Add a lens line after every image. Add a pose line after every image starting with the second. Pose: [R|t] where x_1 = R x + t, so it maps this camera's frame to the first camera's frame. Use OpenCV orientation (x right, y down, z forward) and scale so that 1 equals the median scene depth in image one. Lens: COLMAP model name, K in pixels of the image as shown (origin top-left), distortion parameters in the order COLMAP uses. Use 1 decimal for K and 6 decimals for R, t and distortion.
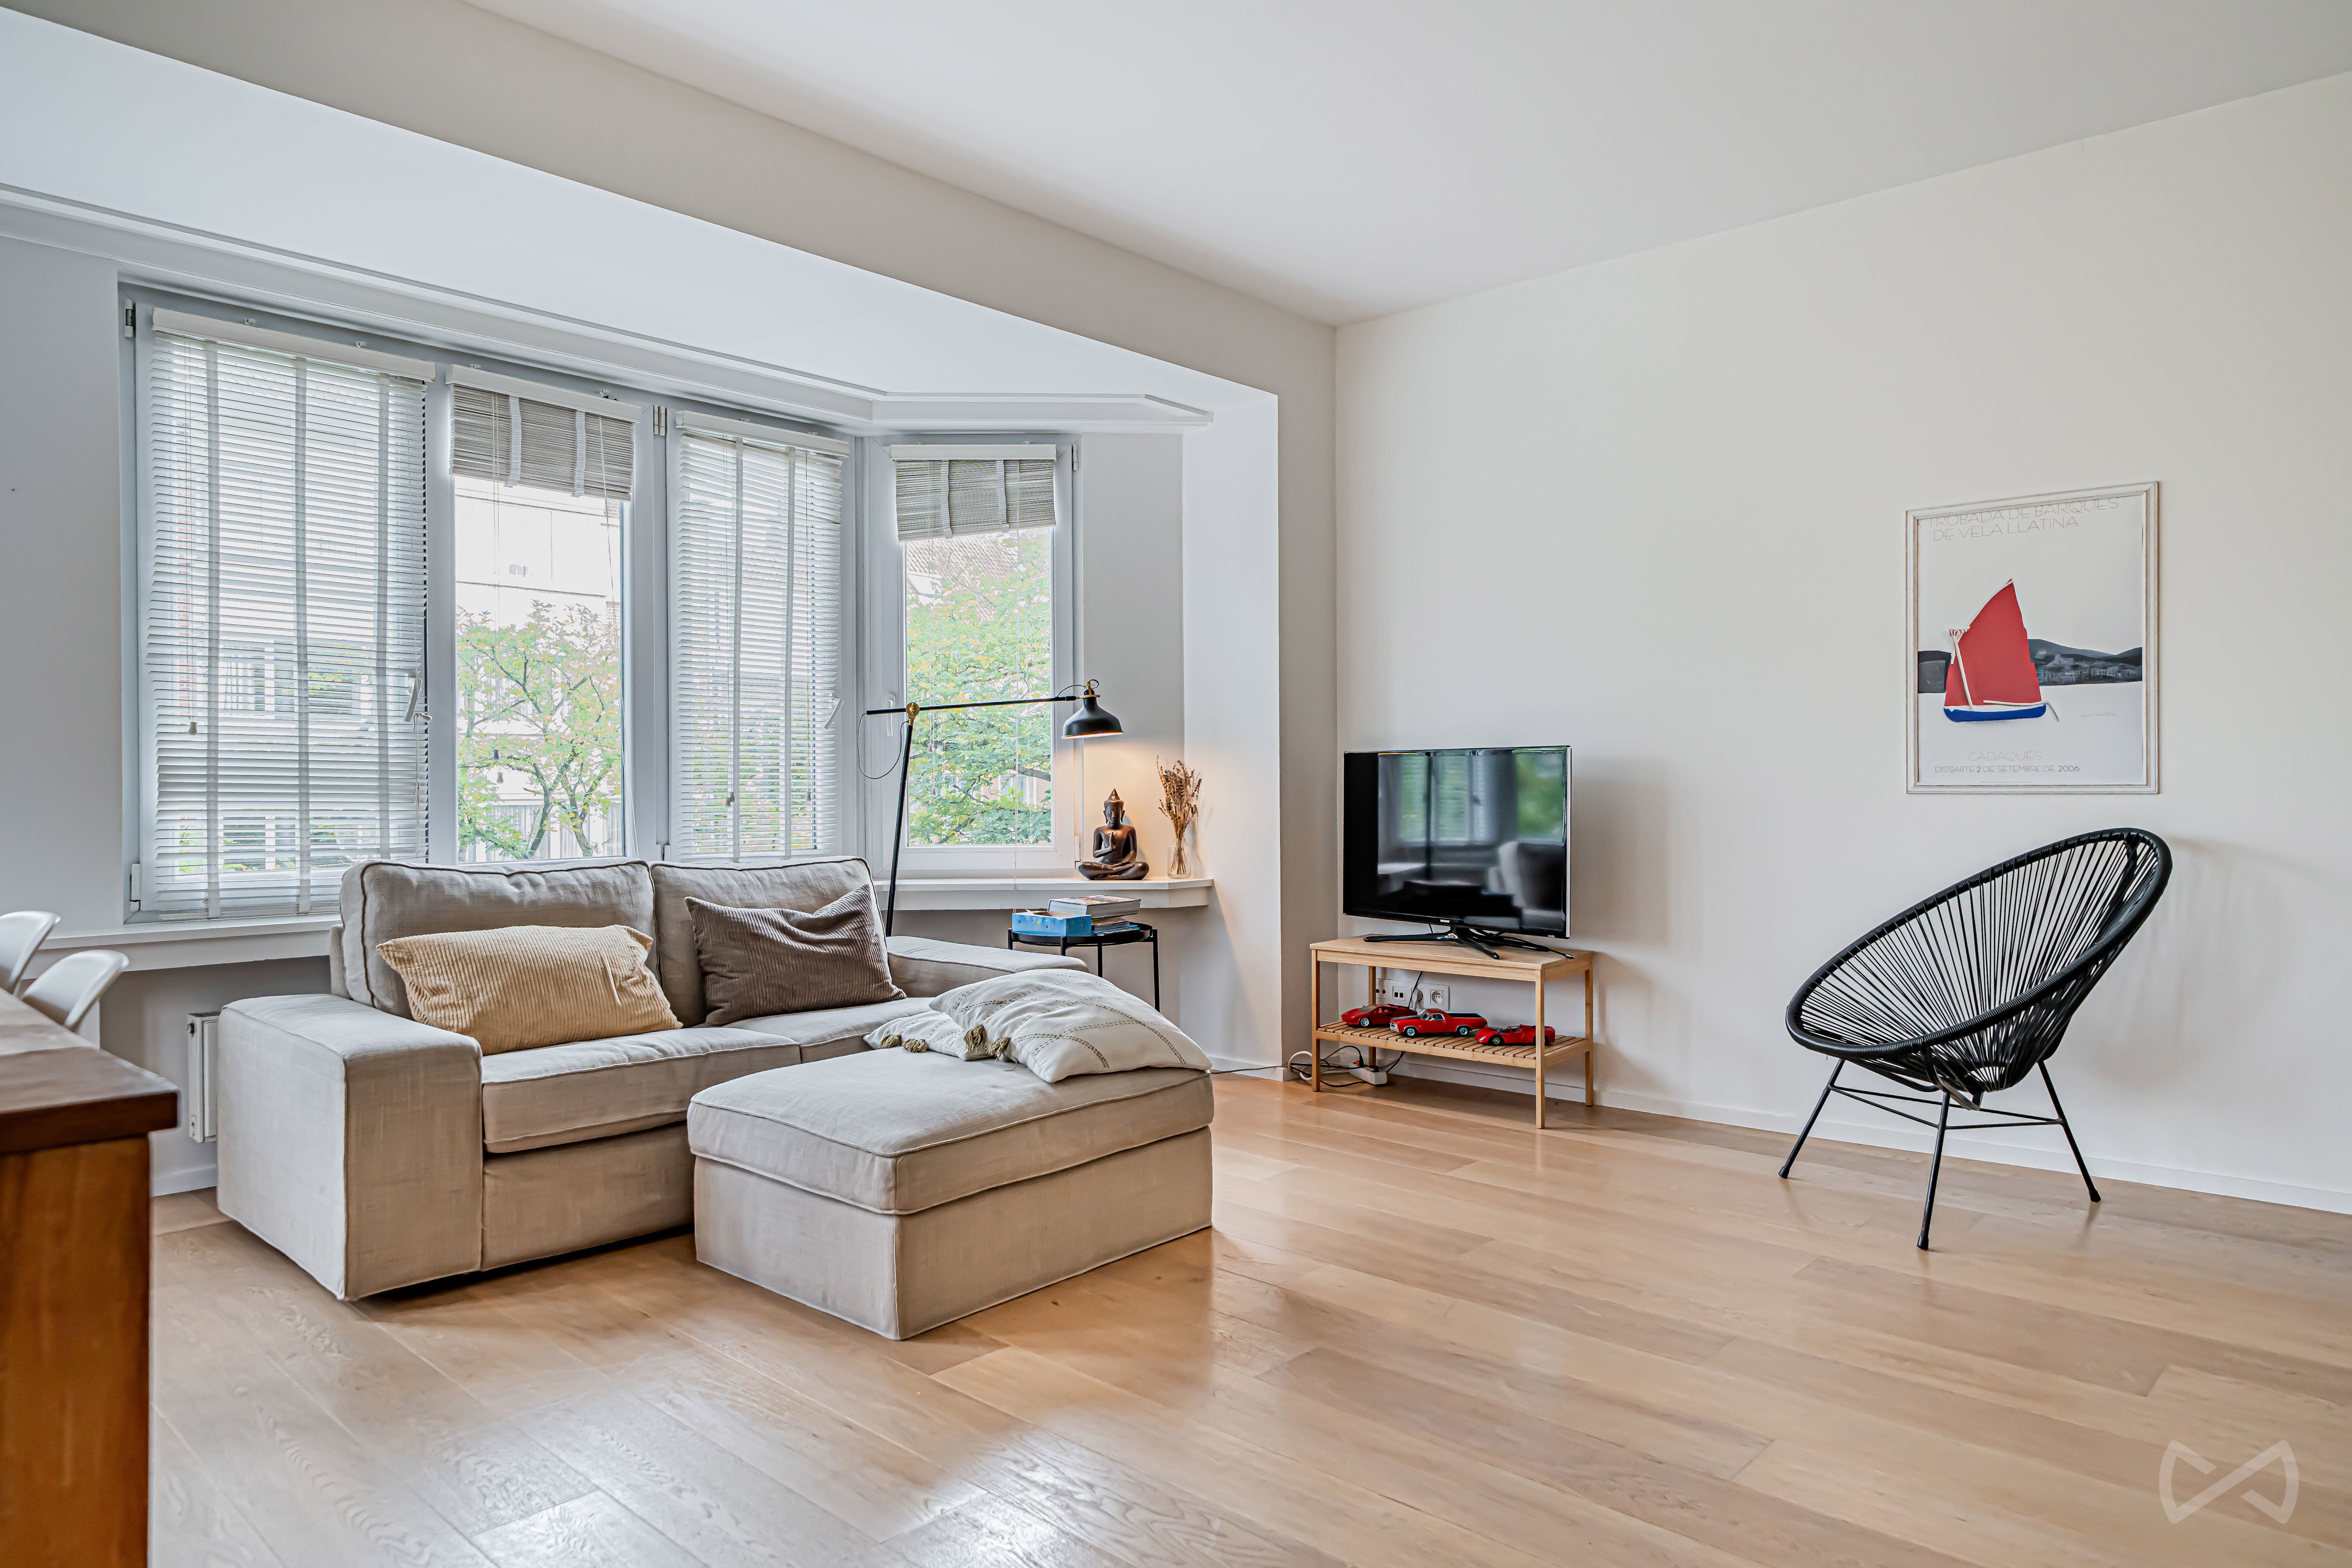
lens RADIAL K [[1403.3, 0, 1165.1], [0, 1403.3, 798.5], [0, 0, 1]] dist [0.005441, 0.002634]
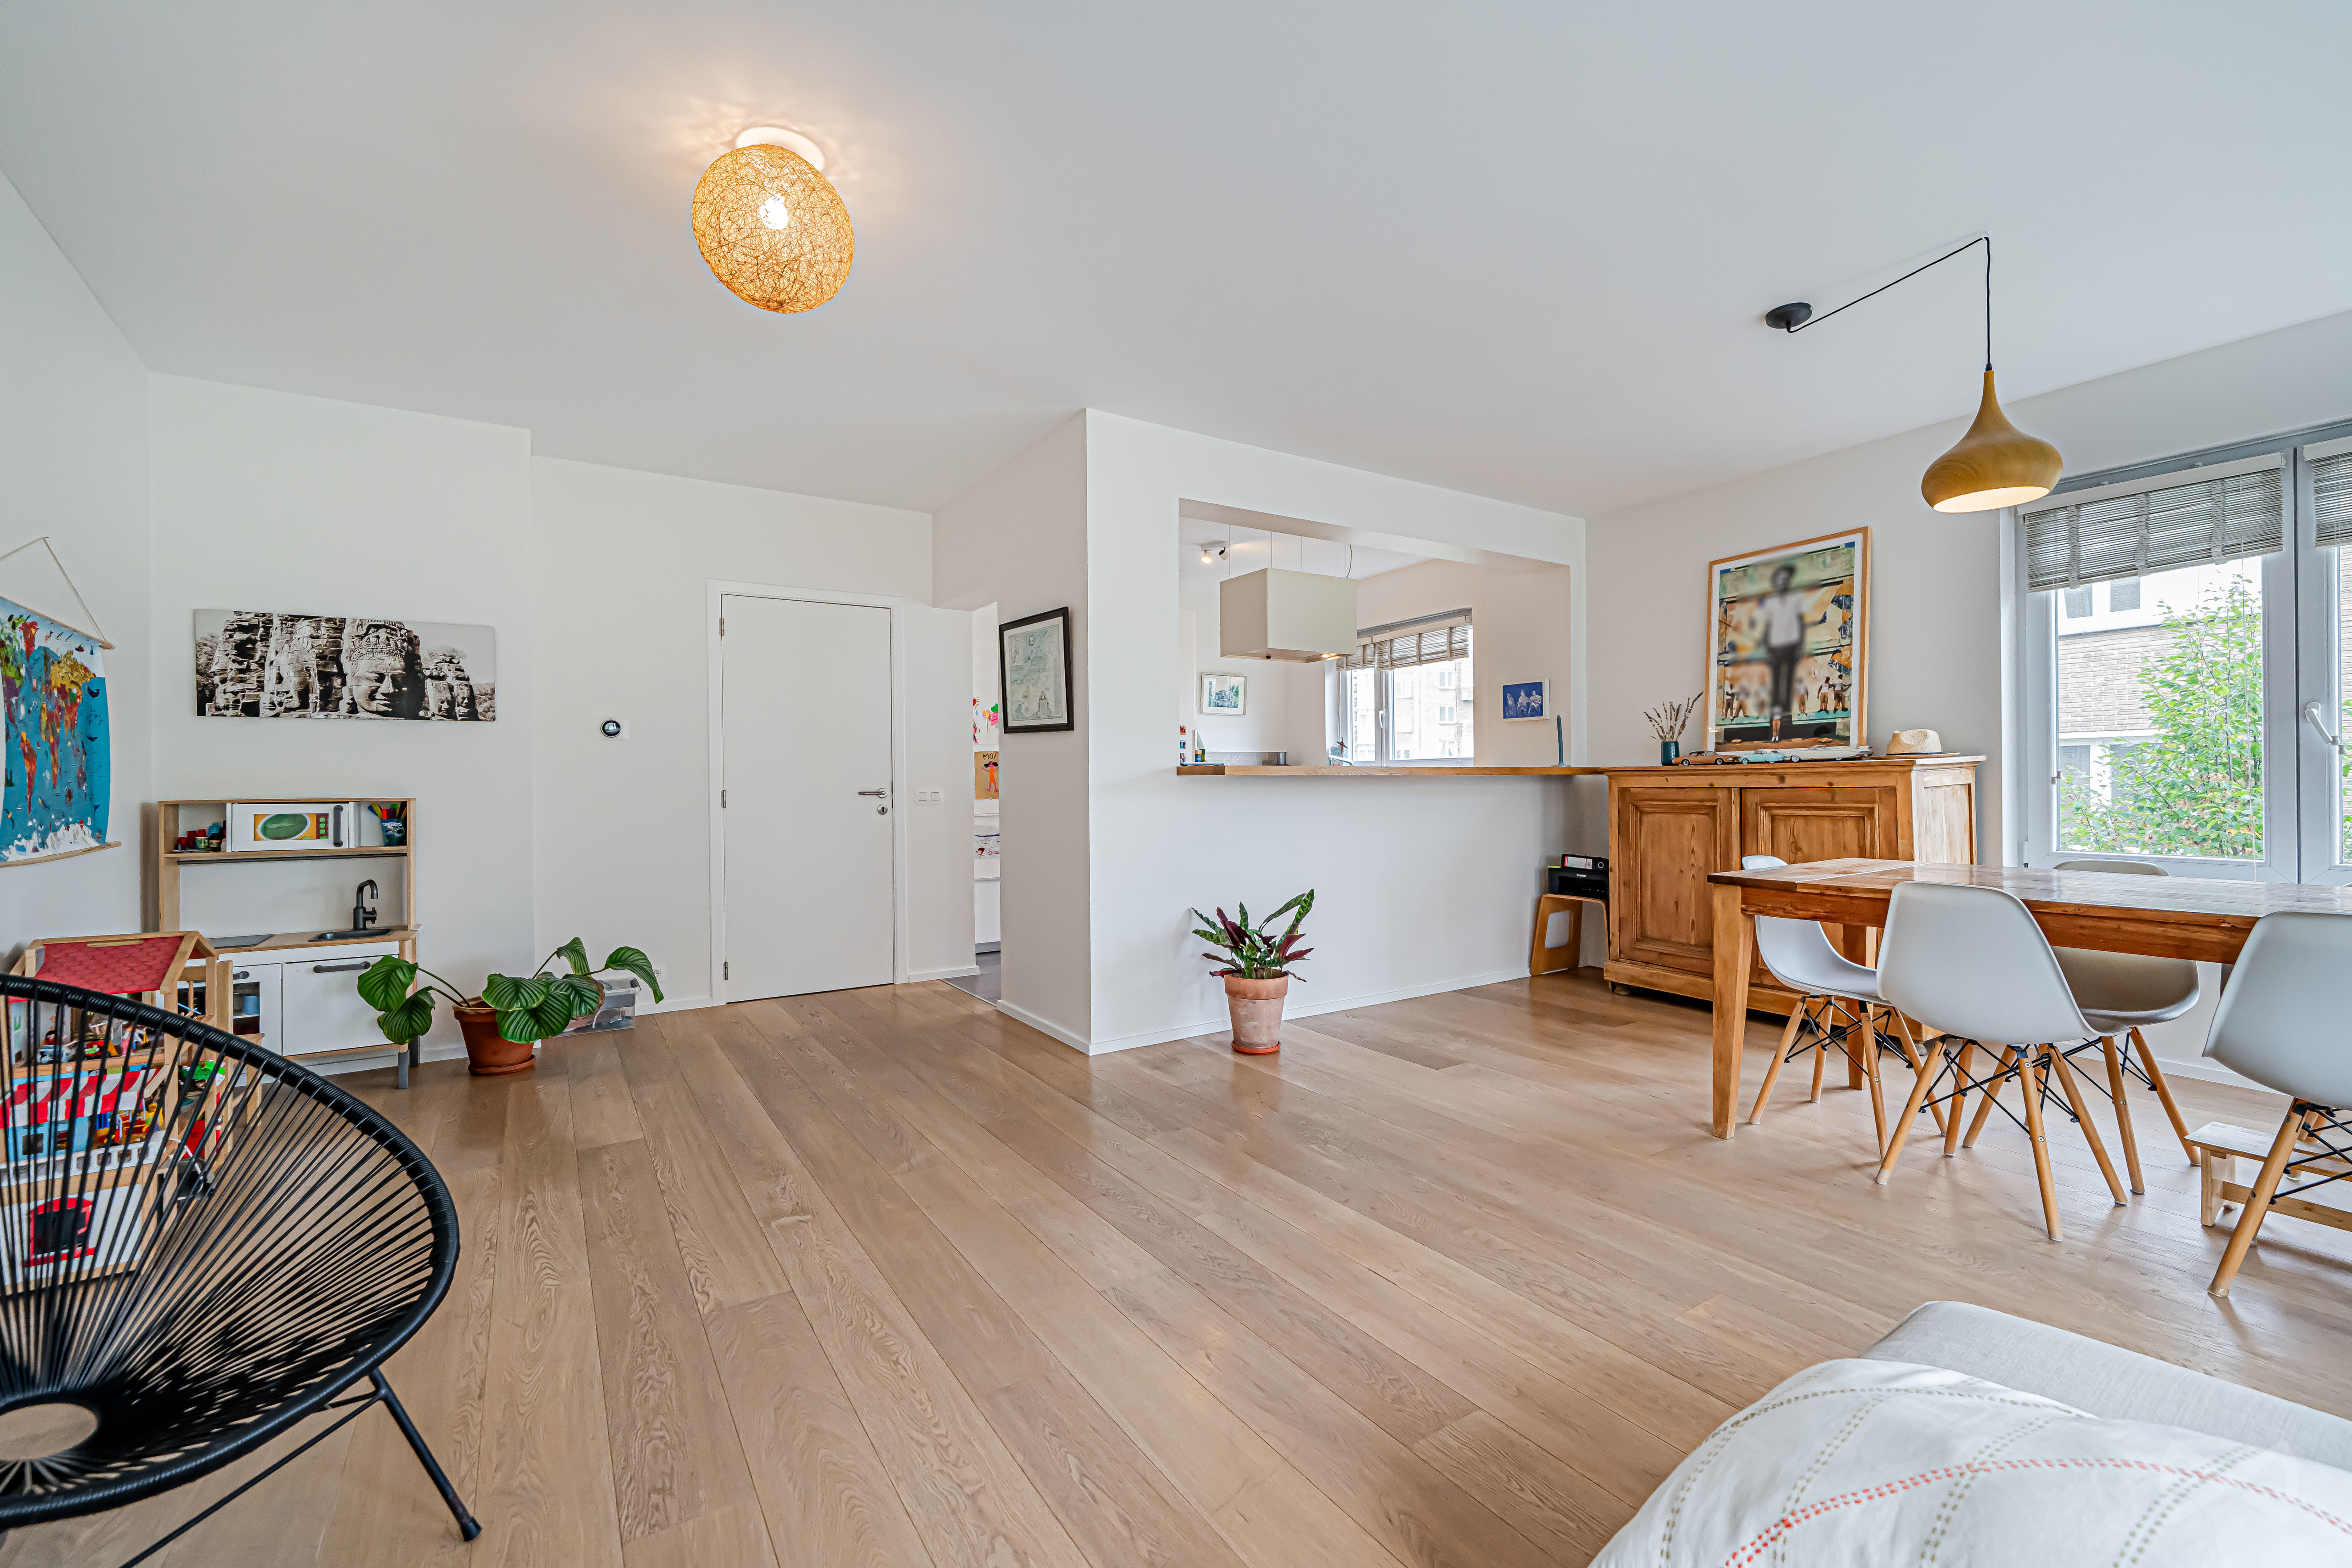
lens RADIAL K [[977.6, 0, 1175.1], [0, 977.6, 794.0], [0, 0, 1]] dist [0.002618, 0.001790]
pose [[-0.970356, 0.008283, 0.241538, 0.054944], [0.011654, 0.999854, 0.012532, -0.034004], [-0.241399, 0.014976, -0.970310, 0.952690]]
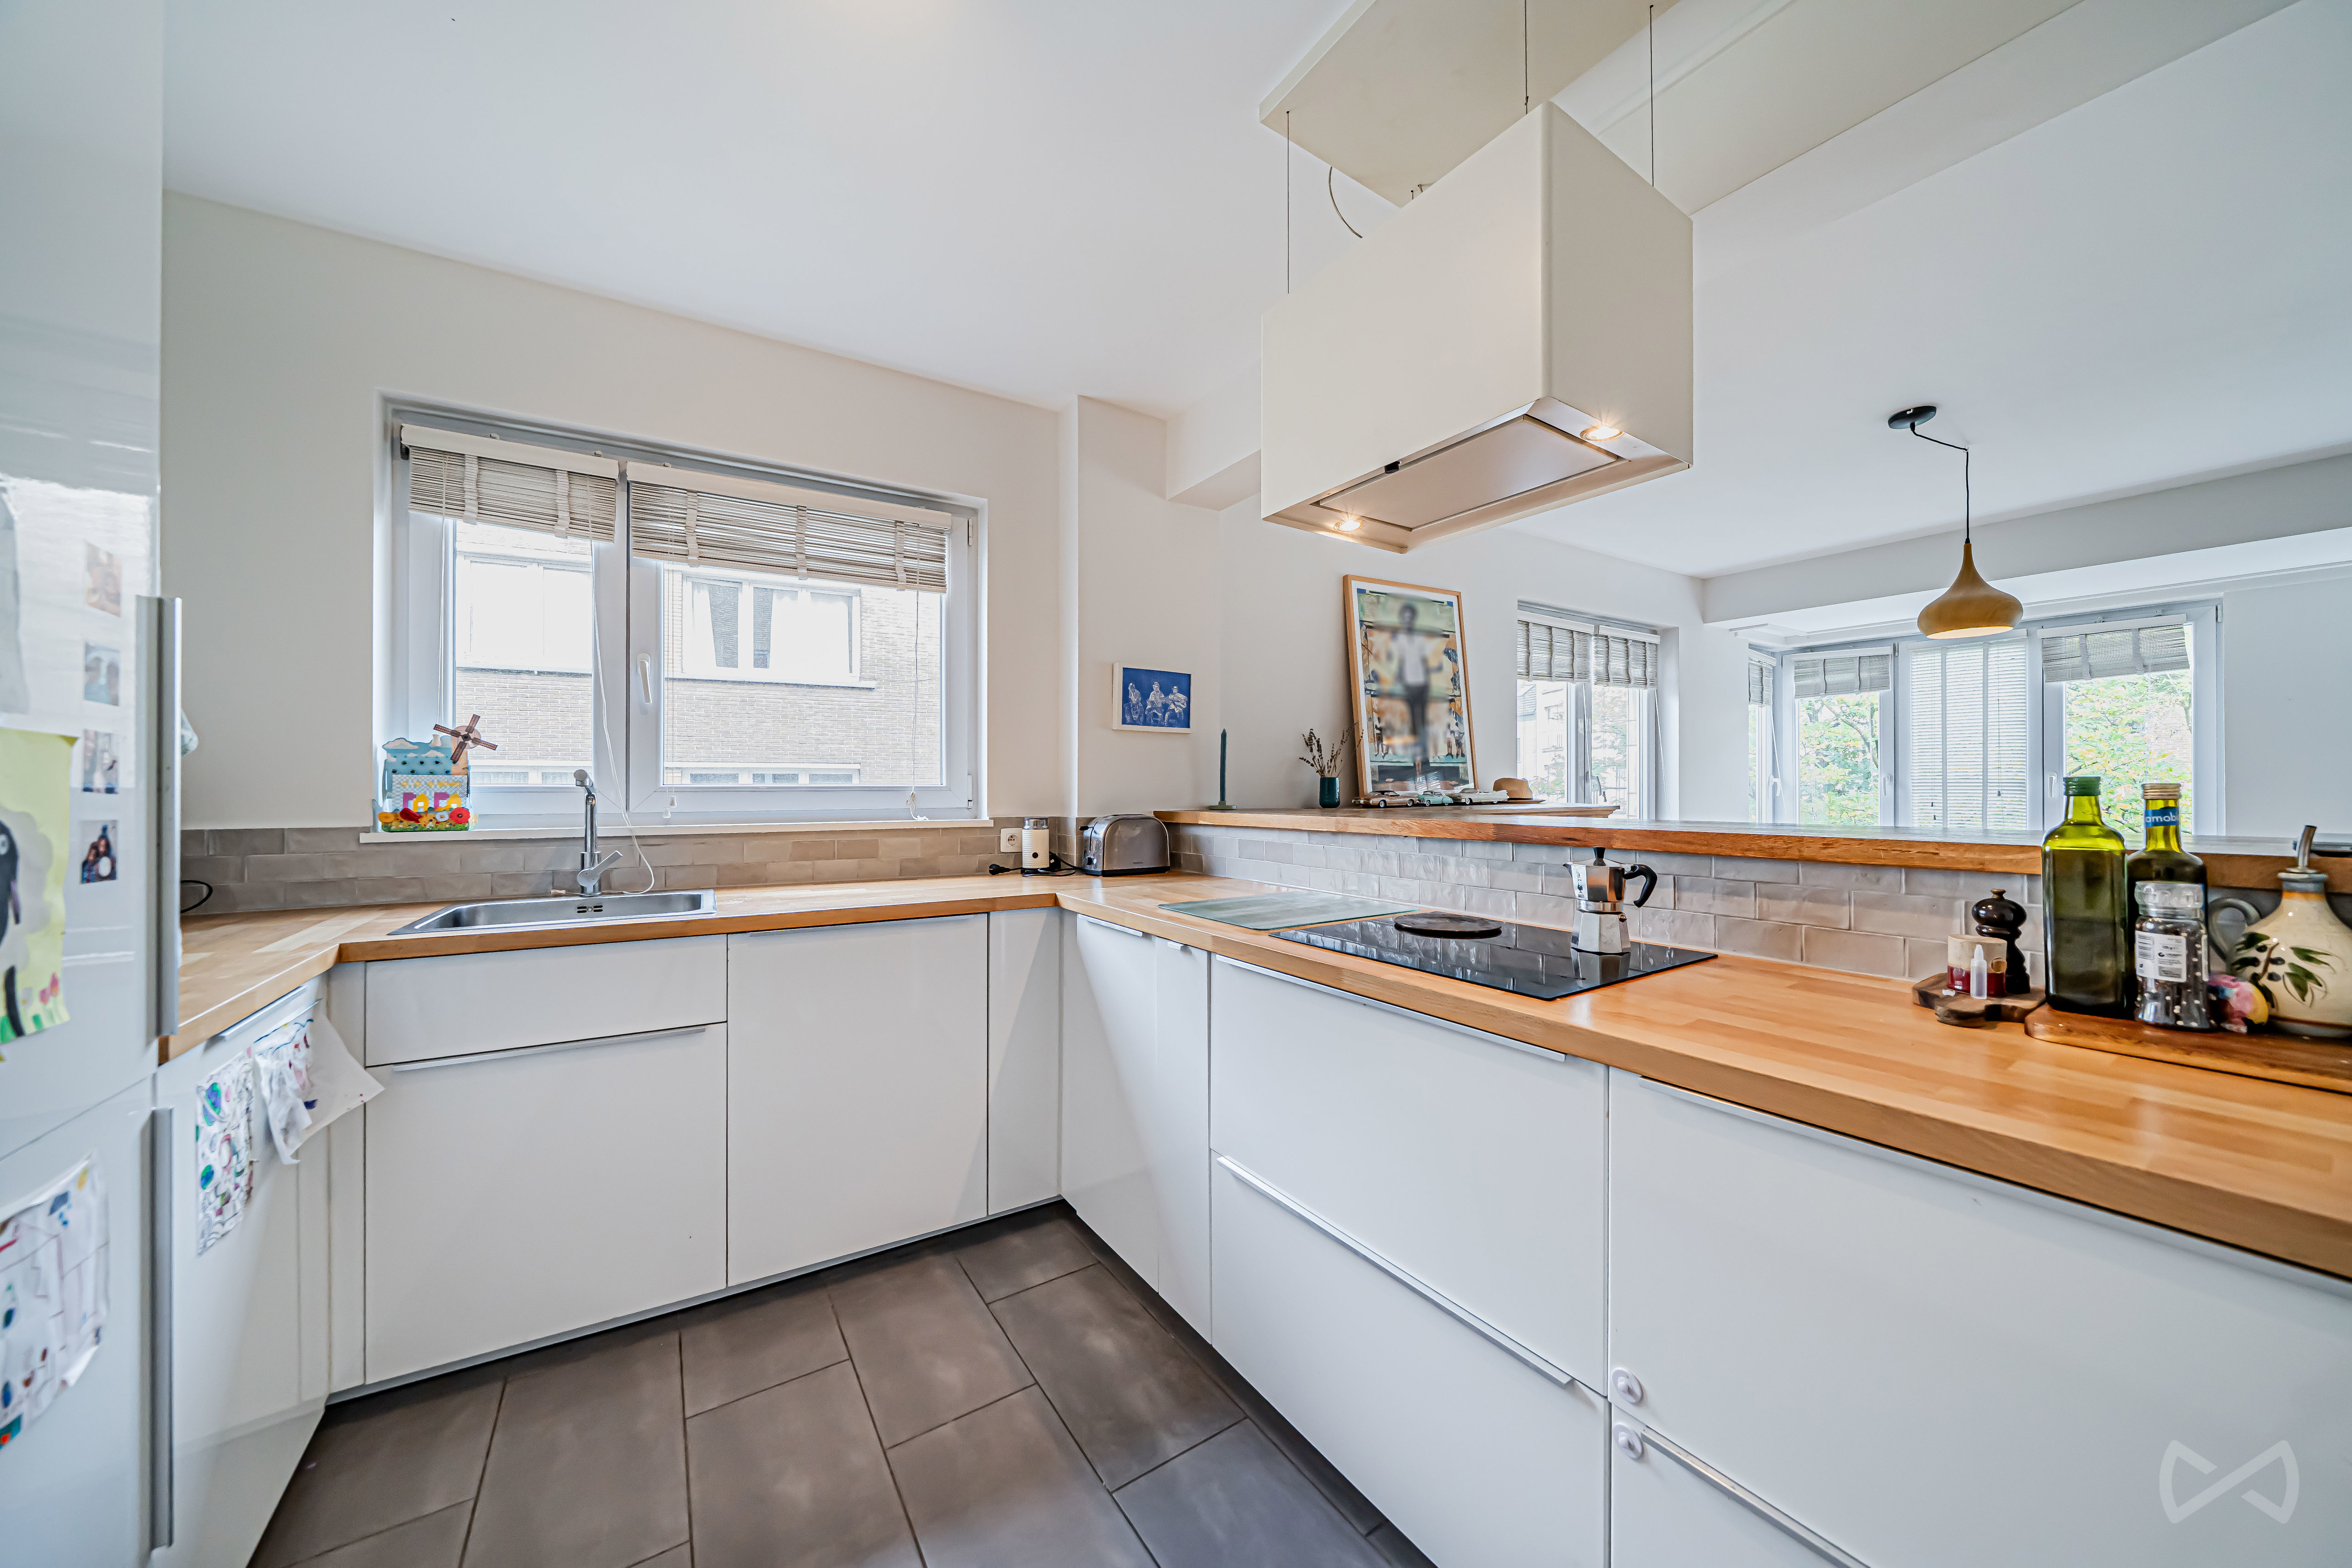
lens RADIAL K [[805.6, 0, 1177.2], [0, 805.6, 782.7], [0, 0, 1]] dist [-0.005665, 0.000311]
pose [[-0.219465, -0.002825, -0.975616, 0.571179], [-0.000129, 0.999996, -0.002866, -0.067998], [0.975620, -0.000503, -0.219464, -0.317602]]
